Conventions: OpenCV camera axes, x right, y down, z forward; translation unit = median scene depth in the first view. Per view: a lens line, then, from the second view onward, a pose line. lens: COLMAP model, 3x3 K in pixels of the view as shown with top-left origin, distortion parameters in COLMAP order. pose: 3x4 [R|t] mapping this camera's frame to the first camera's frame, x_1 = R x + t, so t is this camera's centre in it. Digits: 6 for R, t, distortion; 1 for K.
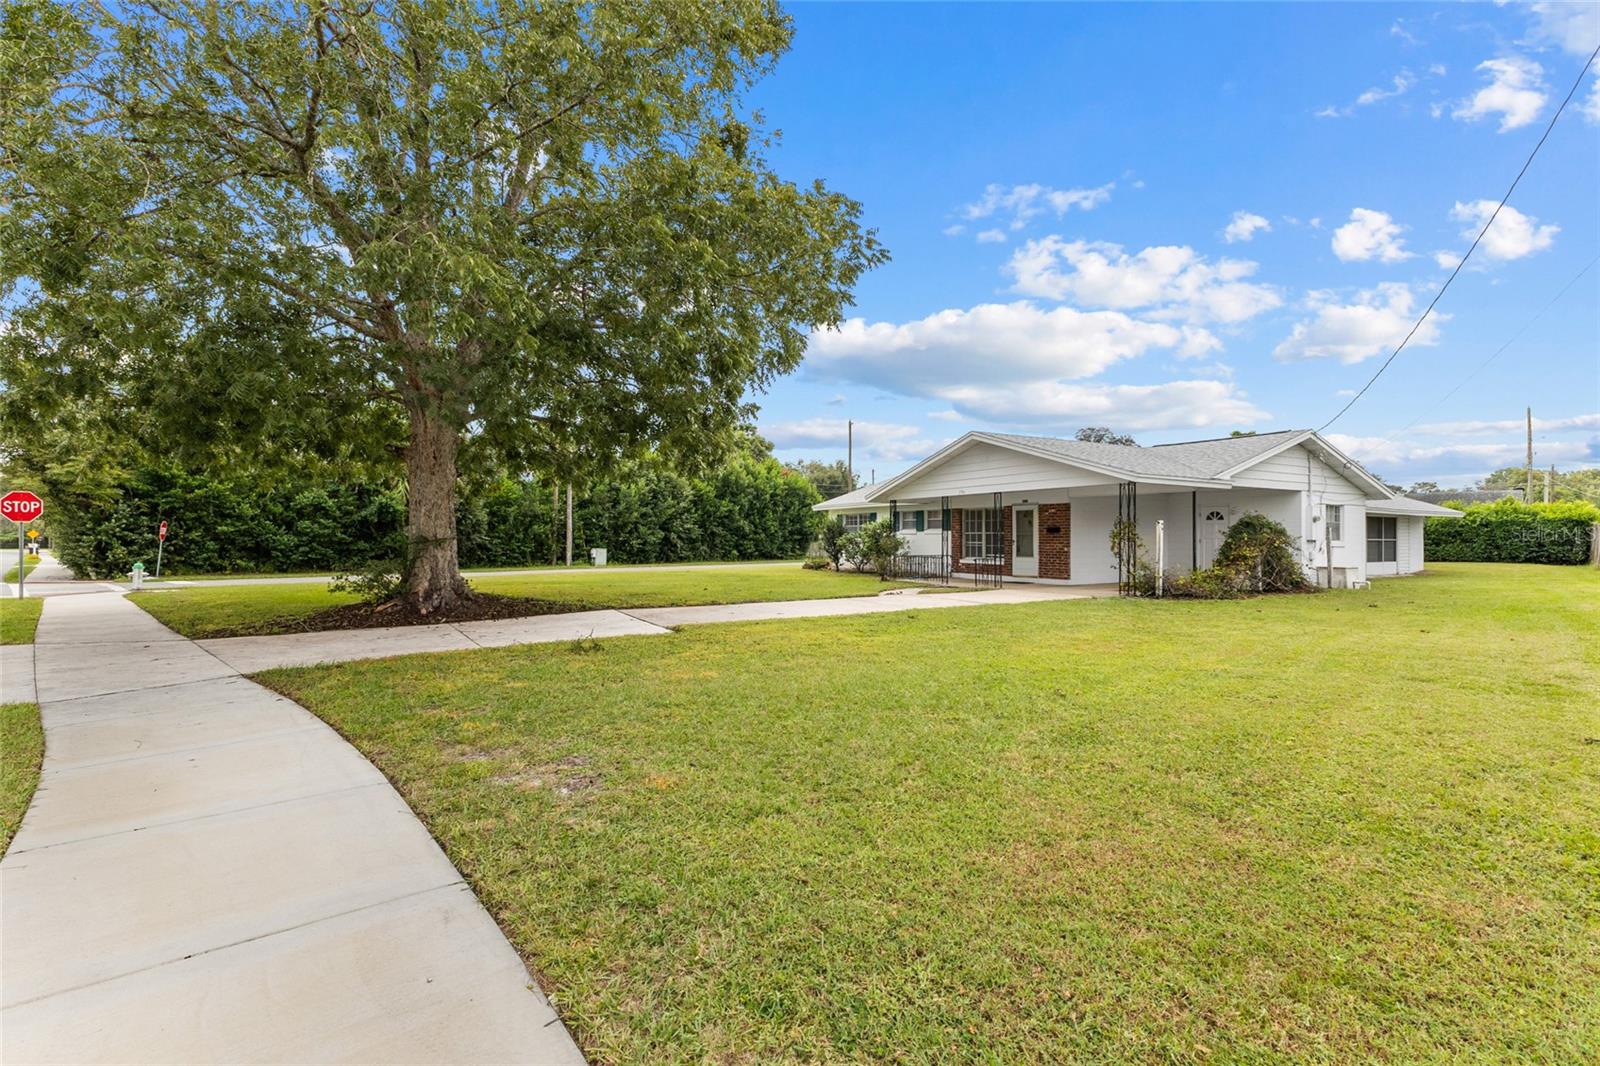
lens RADIAL K [[735.7, 0, 799.9], [0, 735.7, 534.4], [0, 0, 1]] dist [-0.005236, -0.000148]
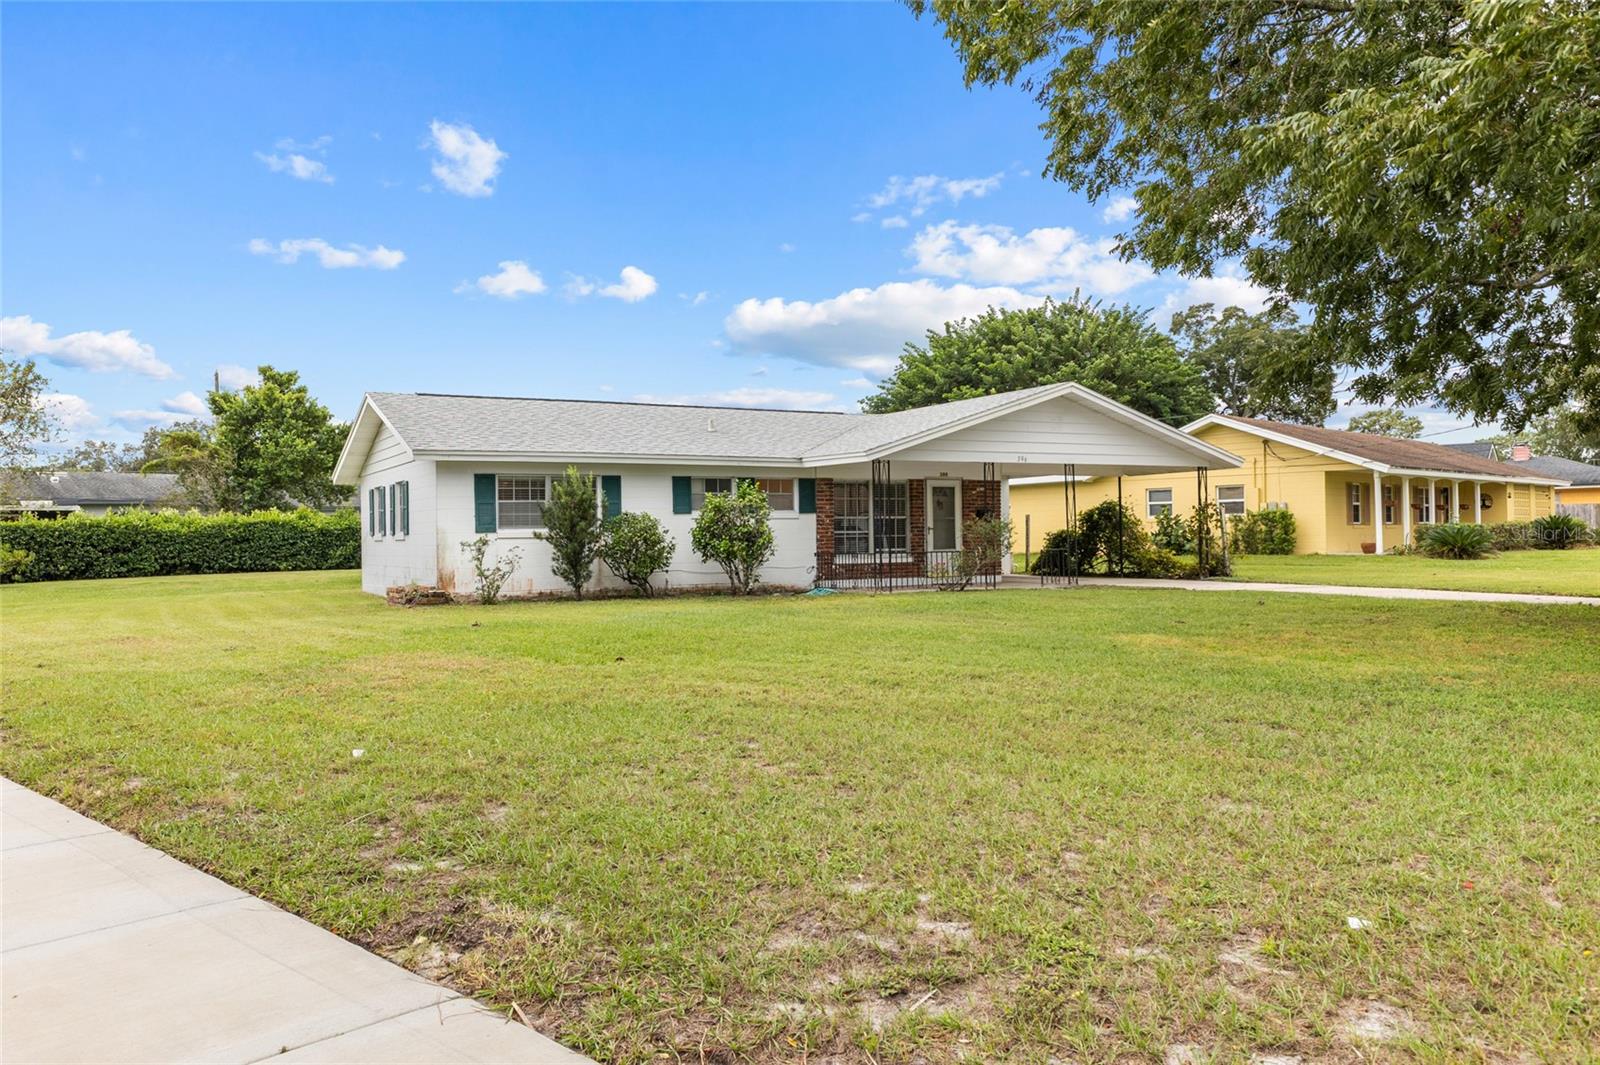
lens RADIAL K [[1218.2, 0, 798.3], [0, 1218.2, 533.3], [0, 0, 1]] dist [0.008191, 0.002508]
pose [[0.013811, -0.000485, 0.999905, -0.739325], [0.005625, 0.999984, 0.000407, 0.010156], [-0.999889, 0.005619, 0.013814, 0.901581]]
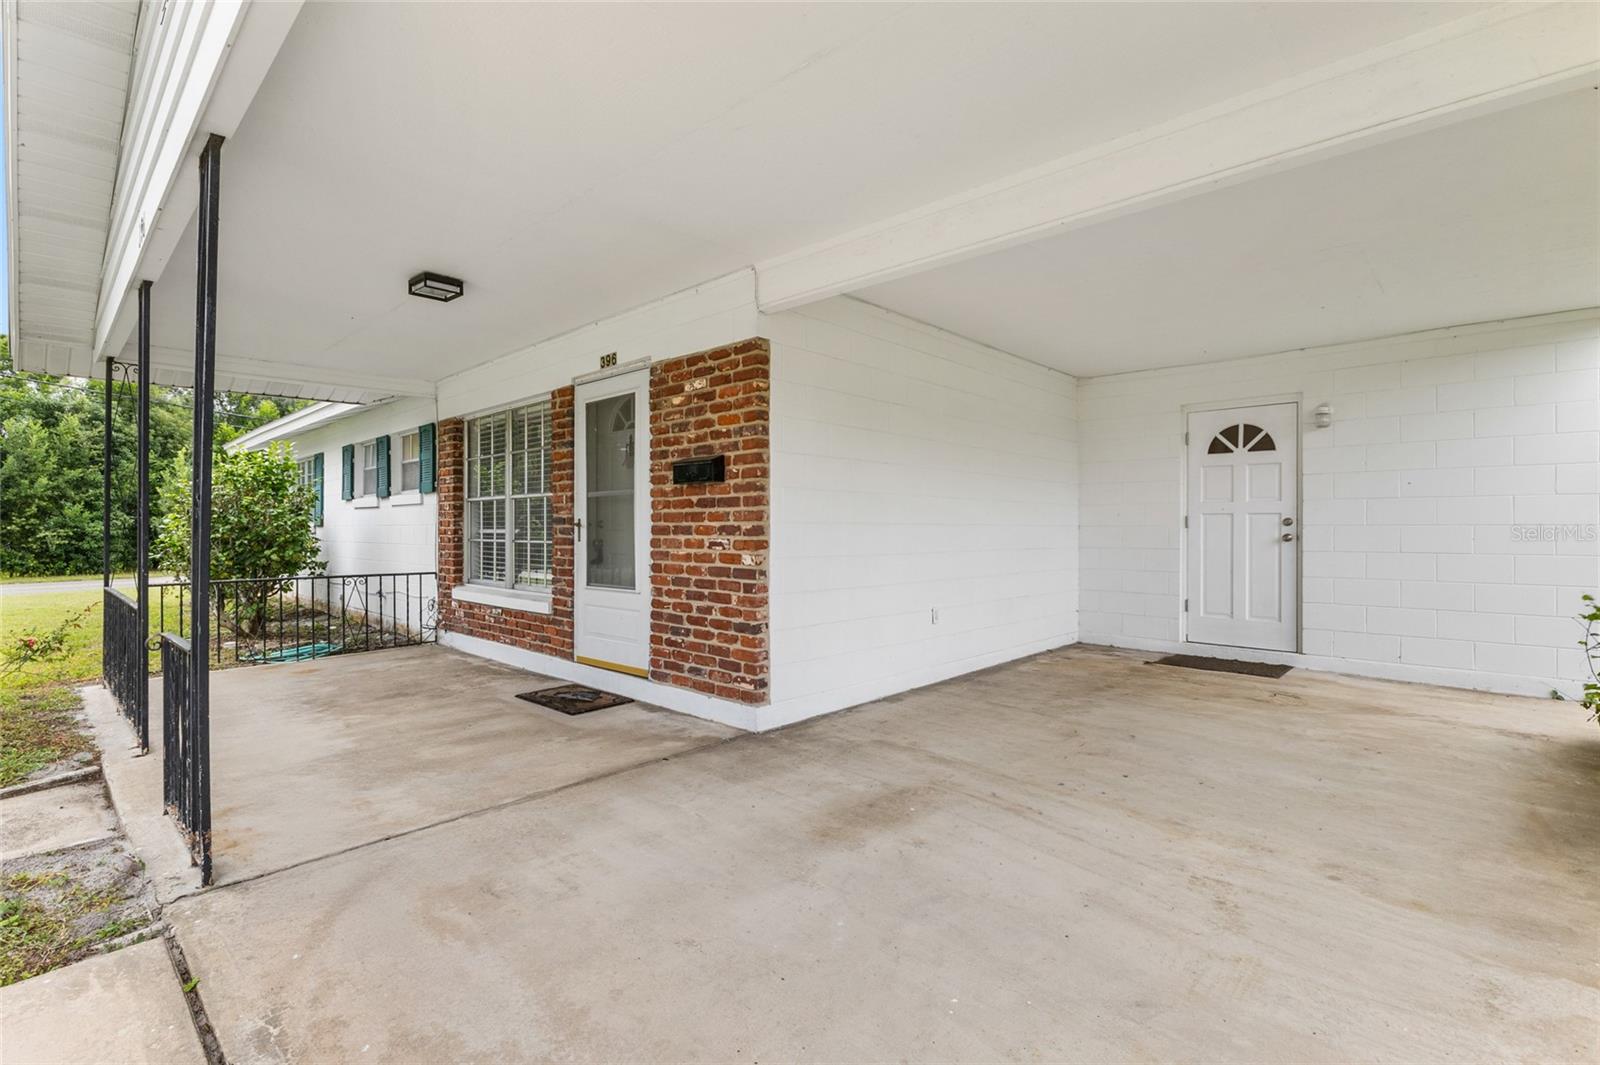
lens RADIAL K [[735.7, 0, 799.4], [0, 735.7, 527.7], [0, 0, 1]] dist [-0.005236, -0.000148]
pose [[0.957978, -0.003942, 0.286814, 0.236655], [0.002429, 0.999981, 0.005629, 0.007320], [-0.286831, -0.004696, 0.957970, 0.595537]]
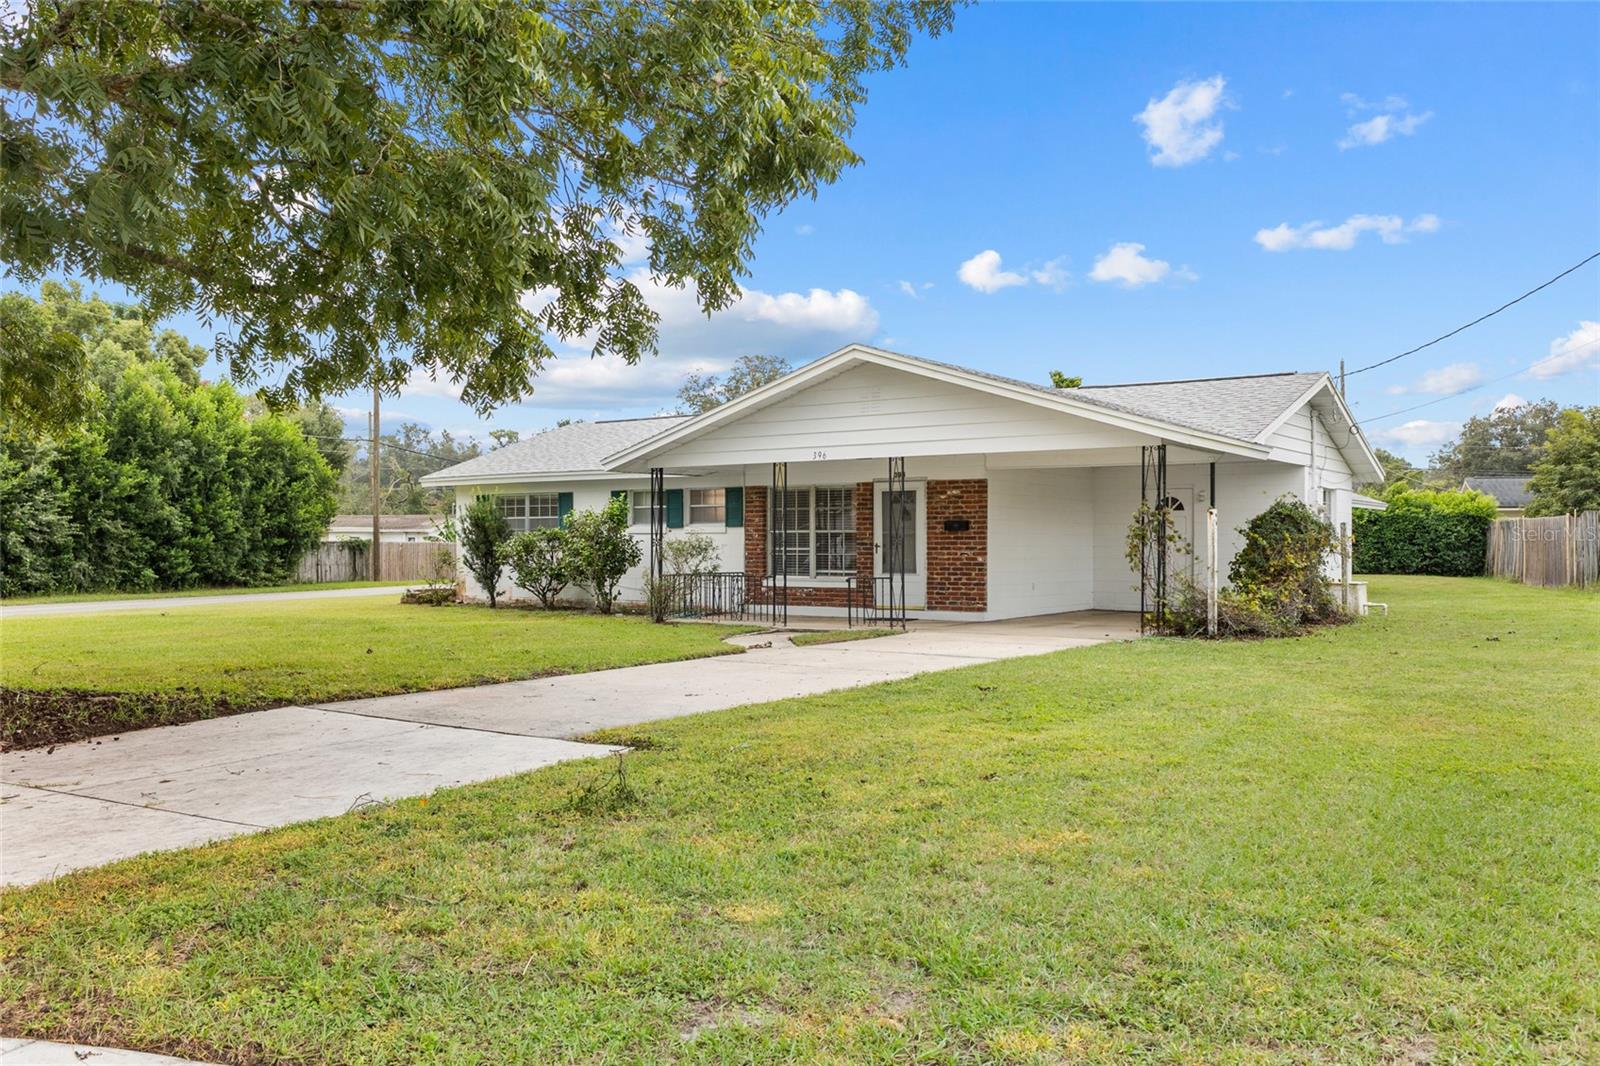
lens RADIAL K [[1331.9, 0, 795.8], [0, 1331.9, 545.3], [0, 0, 1]] dist [0.002715, -0.013399]
pose [[0.903336, -0.003131, 0.428921, -0.162208], [0.000447, 0.999980, 0.006357, 0.001857], [-0.428933, -0.005551, 0.903319, 0.089341]]
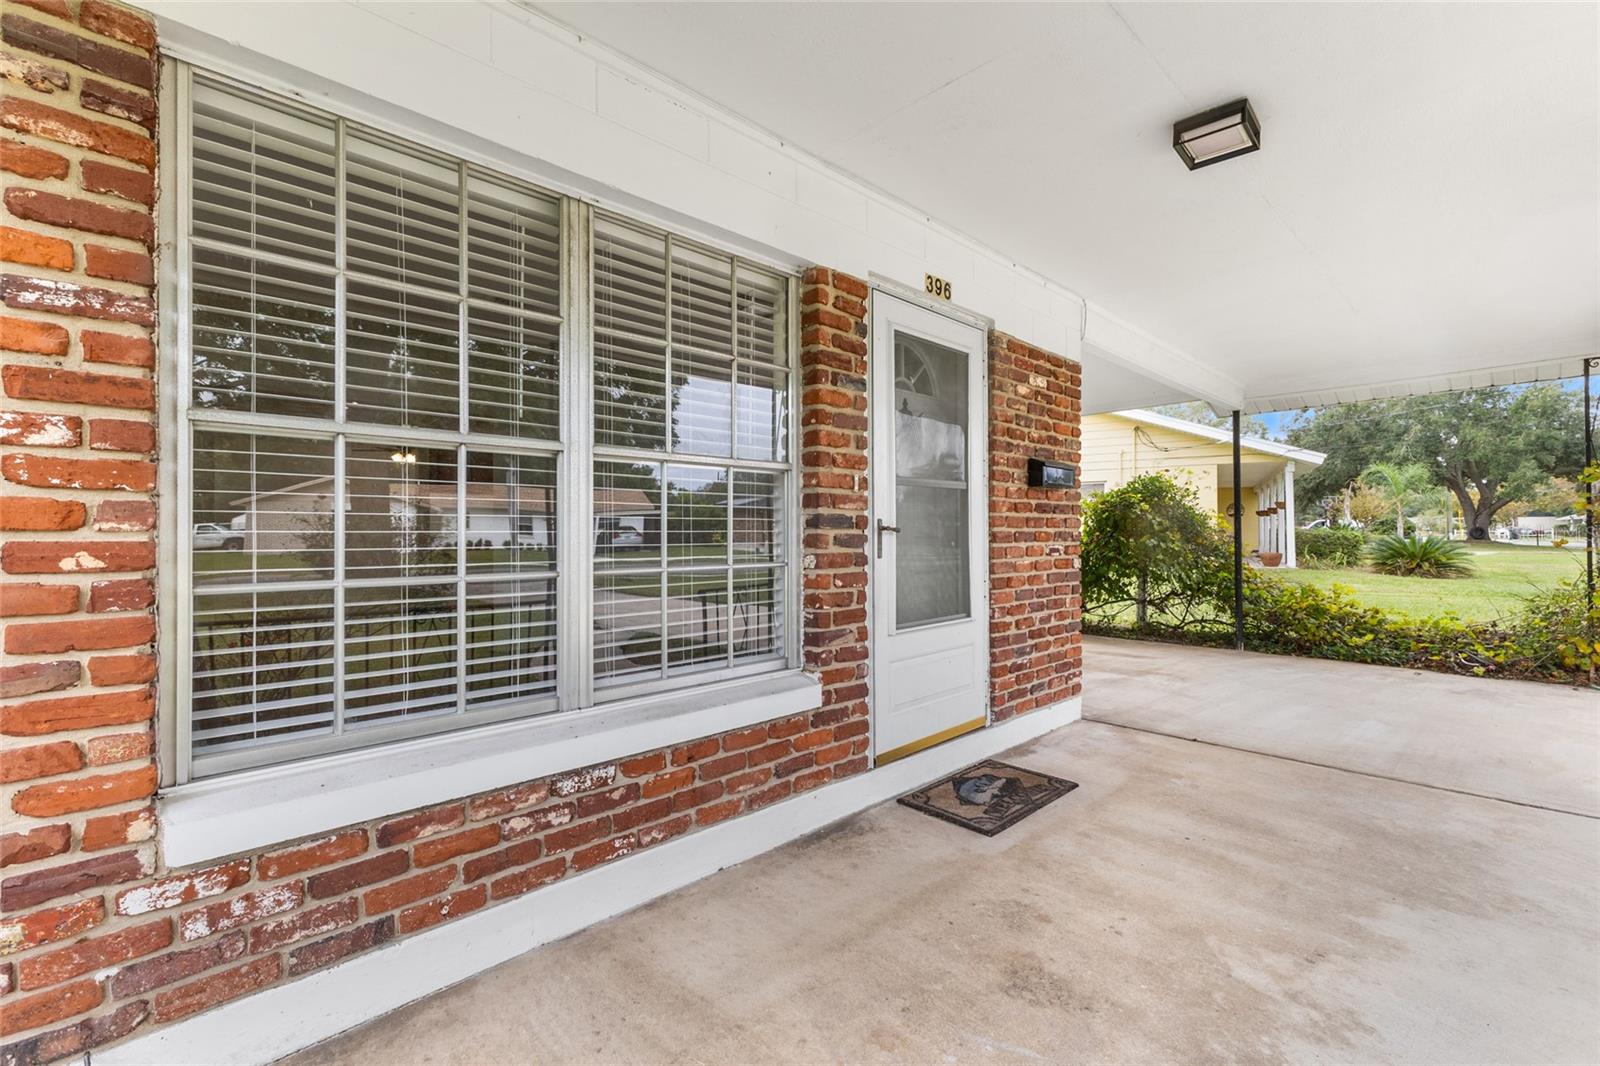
lens RADIAL K [[696.5, 0, 800.3], [0, 696.5, 528.2], [0, 0, 1]] dist [0.007488, 0.000101]
pose [[-0.242958, 0.001399, 0.970036, 0.128806], [-0.006921, 0.999971, -0.003176, 0.007793], [-0.970012, -0.007486, -0.242941, 0.851568]]
